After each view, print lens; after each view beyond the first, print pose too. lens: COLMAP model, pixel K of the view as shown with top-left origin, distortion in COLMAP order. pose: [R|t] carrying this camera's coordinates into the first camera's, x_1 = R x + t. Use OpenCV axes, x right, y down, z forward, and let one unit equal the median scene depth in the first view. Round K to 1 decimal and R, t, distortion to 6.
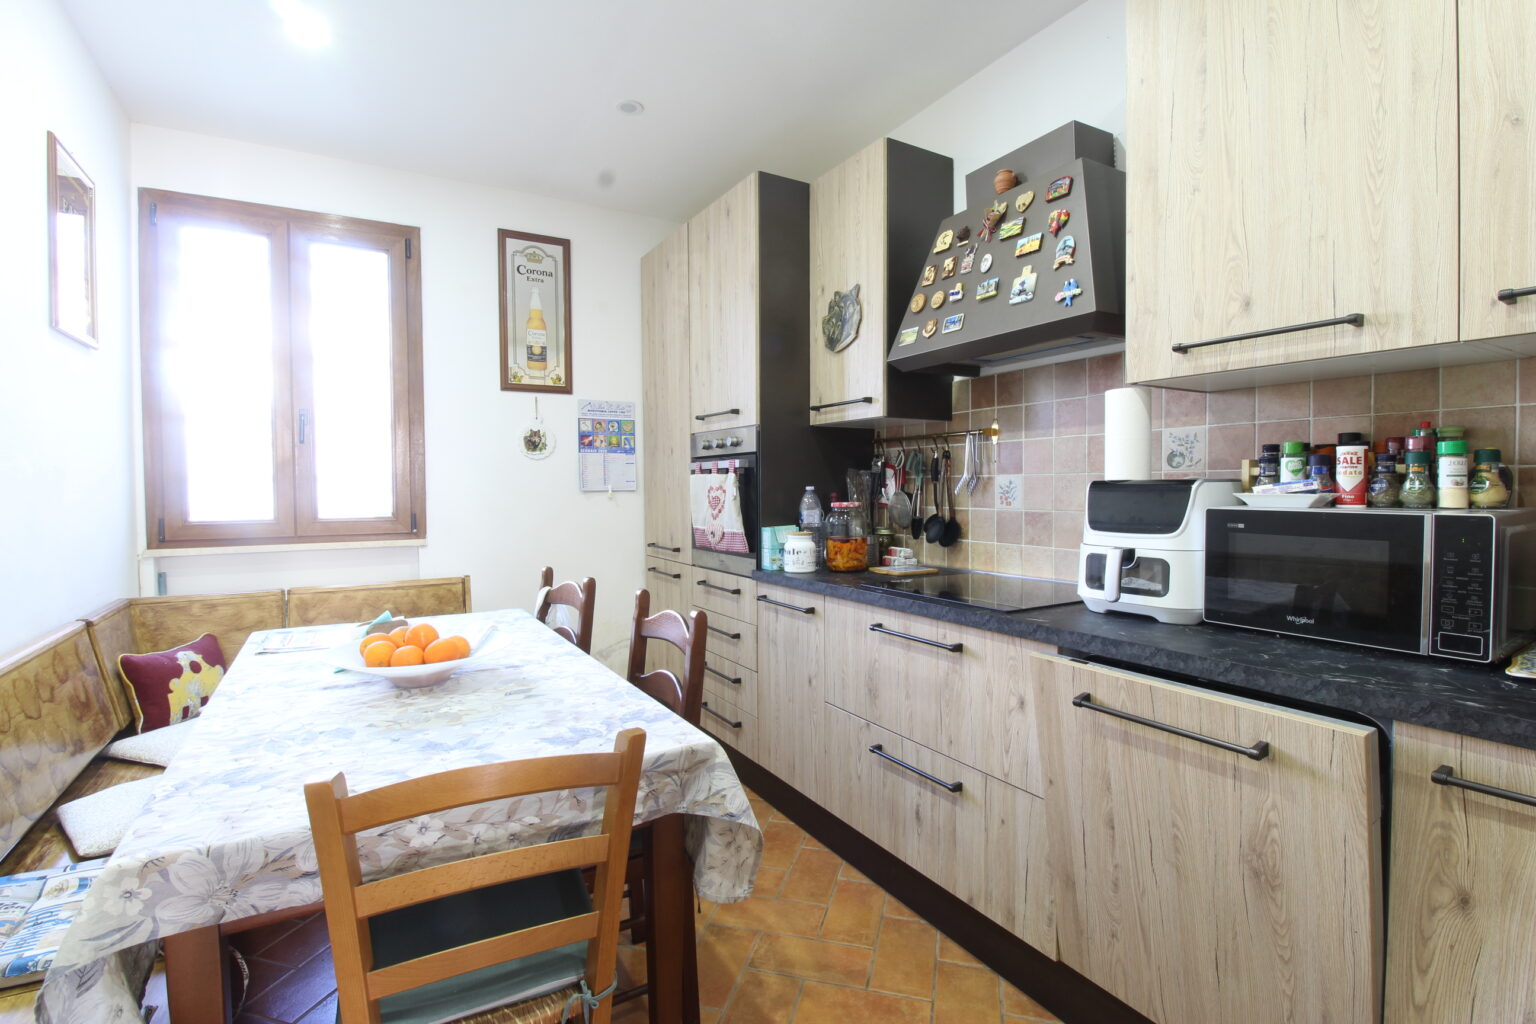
lens RADIAL K [[709.4, 0, 769.2], [0, 709.4, 503.5], [0, 0, 1]] dist [0.002502, -0.014294]
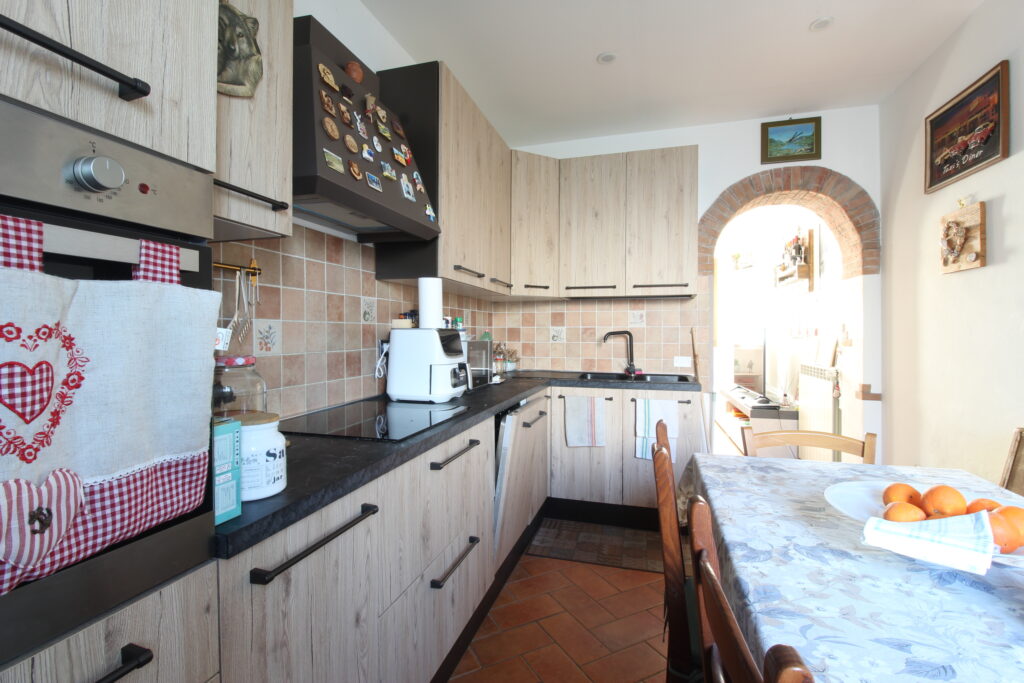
lens RADIAL K [[472.9, 0, 512.8], [0, 472.9, 335.8], [0, 0, 1]] dist [0.002502, -0.014294]
pose [[-0.684287, 0.000210, 0.729213, -0.450277], [0.021787, 0.999559, 0.020157, -0.029083], [-0.728887, 0.029681, -0.683990, 1.452253]]
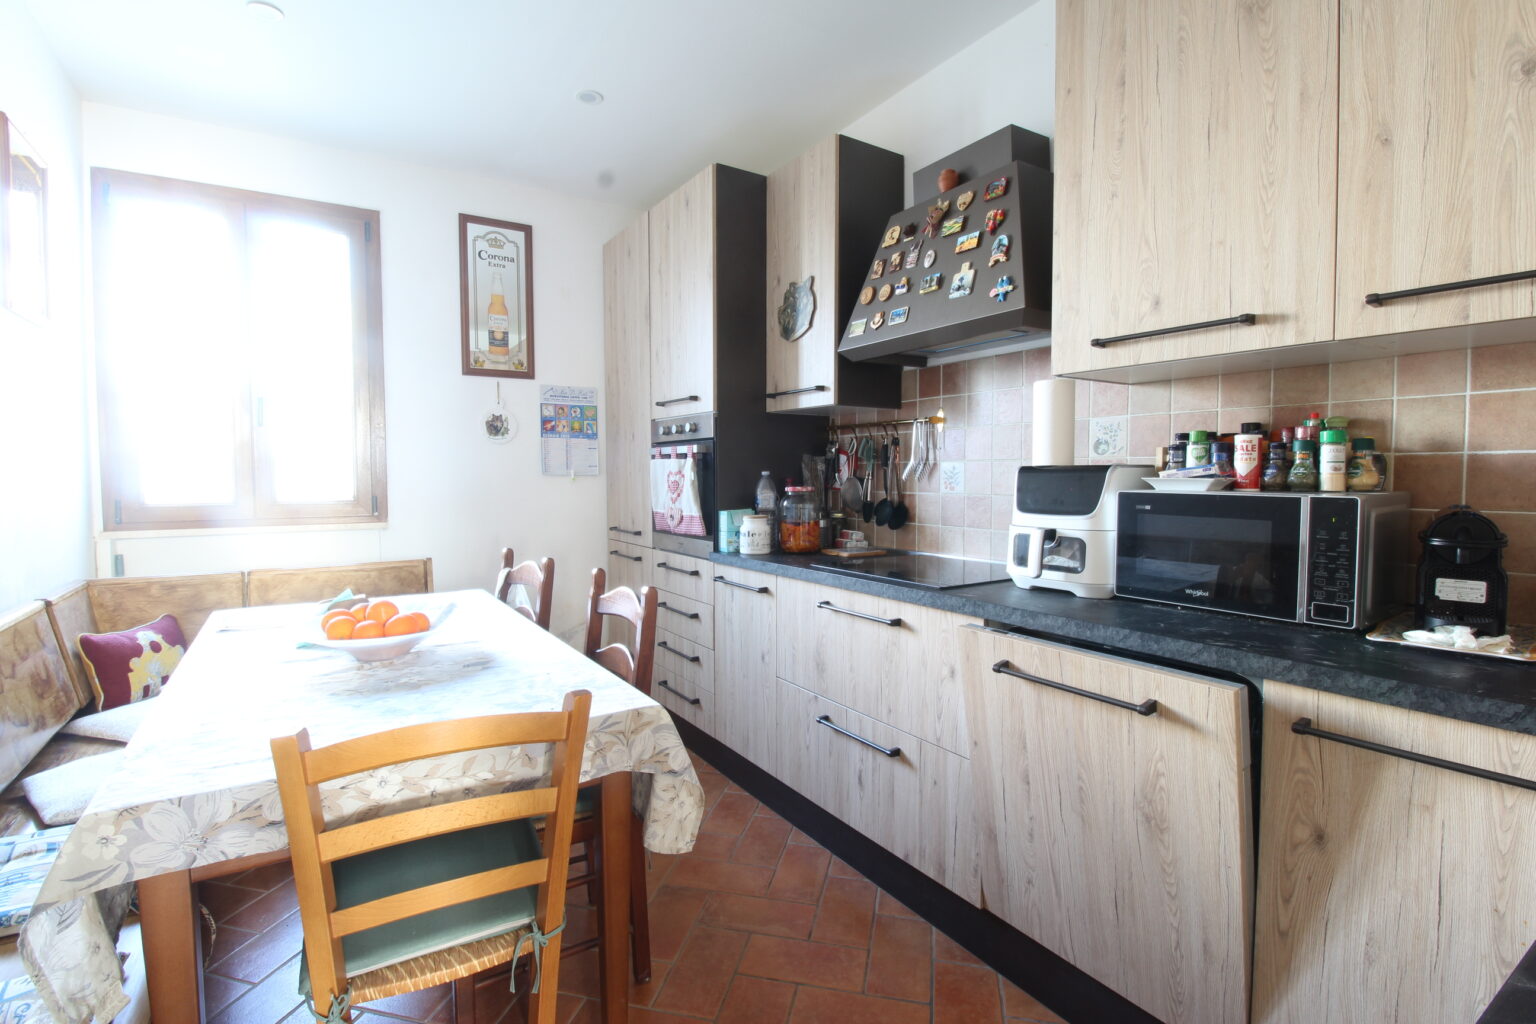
lens RADIAL K [[709.4, 0, 769.2], [0, 709.4, 503.5], [0, 0, 1]] dist [0.002502, -0.014294]
pose [[0.999137, 0.003059, 0.041432, 0.027589], [-0.003804, 0.999832, 0.017931, 0.005923], [-0.041370, -0.018073, 0.998980, -0.048708]]
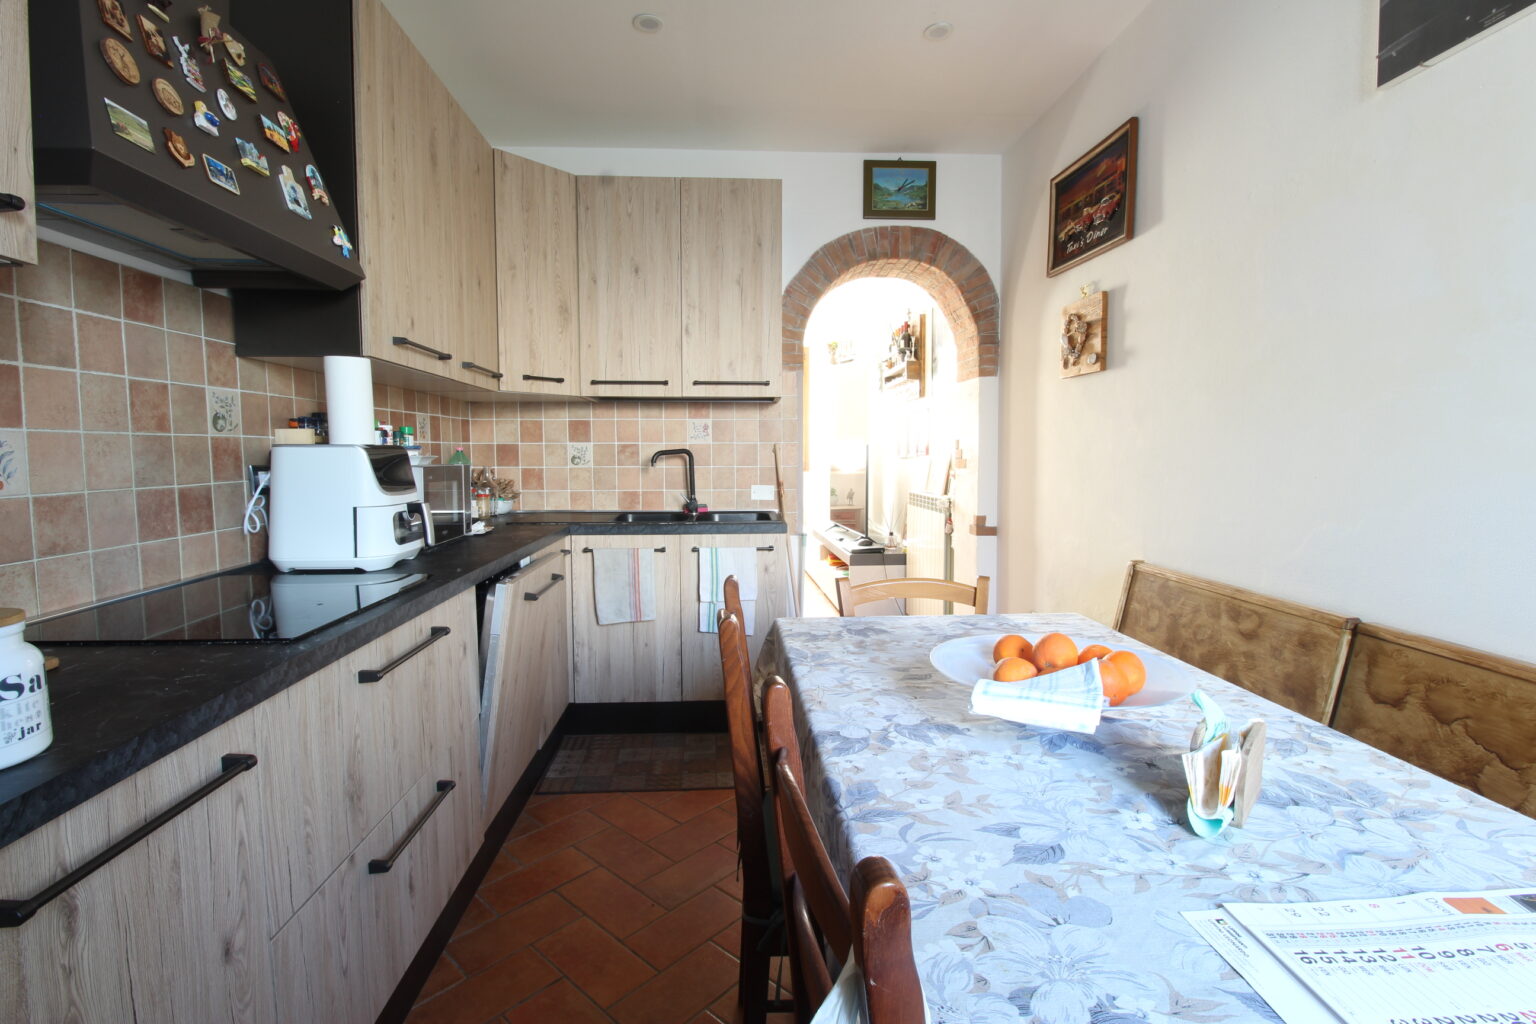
lens RADIAL K [[709.4, 0, 769.2], [0, 709.4, 503.5], [0, 0, 1]] dist [0.002502, -0.014294]
pose [[-0.892897, -0.024673, 0.449584, -0.454272], [0.019052, 0.995533, 0.092474, -0.027305], [-0.449857, 0.091136, -0.888438, 1.444573]]
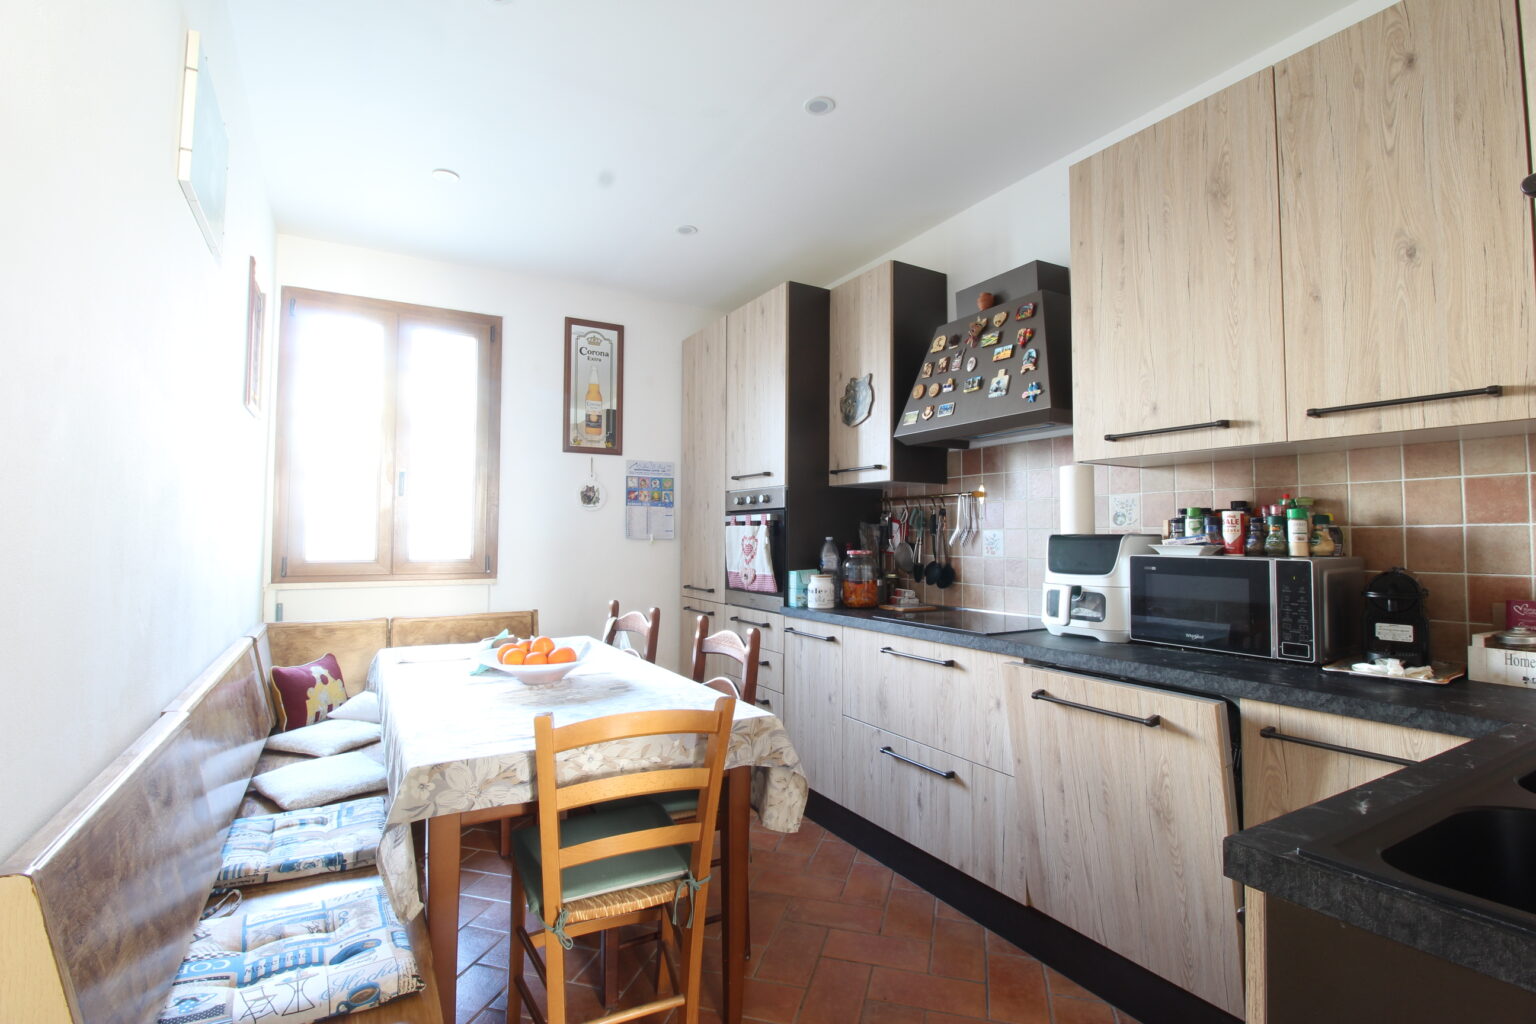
lens RADIAL K [[709.4, 0, 769.2], [0, 709.4, 503.5], [0, 0, 1]] dist [0.002502, -0.014294]
pose [[0.999922, 0.011477, -0.004959, -0.053224], [-0.011807, 0.997294, -0.072557, 0.010593], [0.004113, 0.072610, 0.997352, -0.277283]]
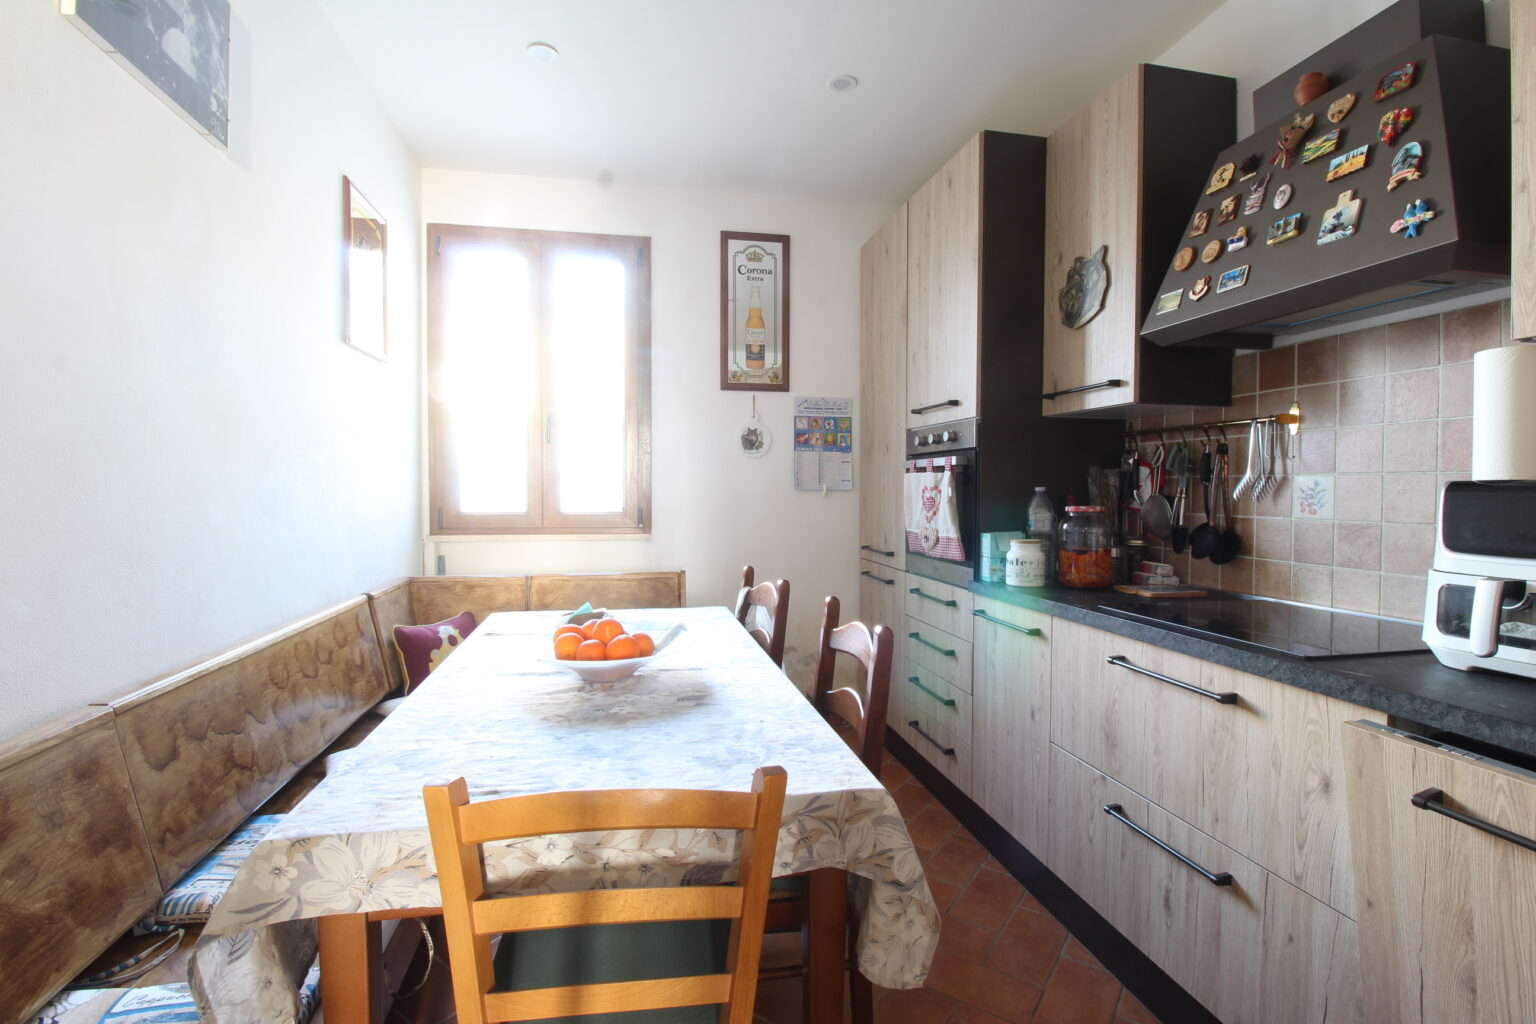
lens RADIAL K [[709.4, 0, 769.2], [0, 709.4, 503.5], [0, 0, 1]] dist [0.002502, -0.014294]
pose [[0.945015, 0.018151, -0.326523, 0.038797], [-0.019127, 0.999817, 0.000220, 0.002750], [0.326467, 0.006038, 0.945189, 0.106954]]
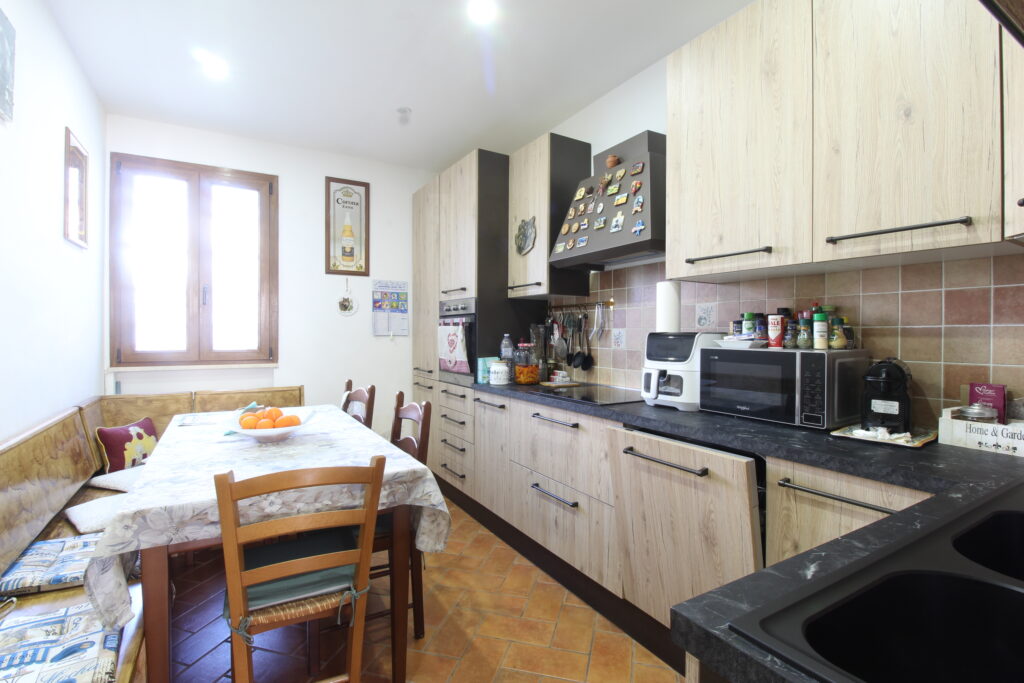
lens RADIAL K [[472.9, 0, 512.8], [0, 472.9, 335.8], [0, 0, 1]] dist [0.002502, -0.014294]
pose [[0.999910, 0.011290, 0.007305, 0.088246], [-0.011140, 0.999732, -0.020274, 0.003910], [-0.007532, 0.020191, 0.999768, -0.172928]]
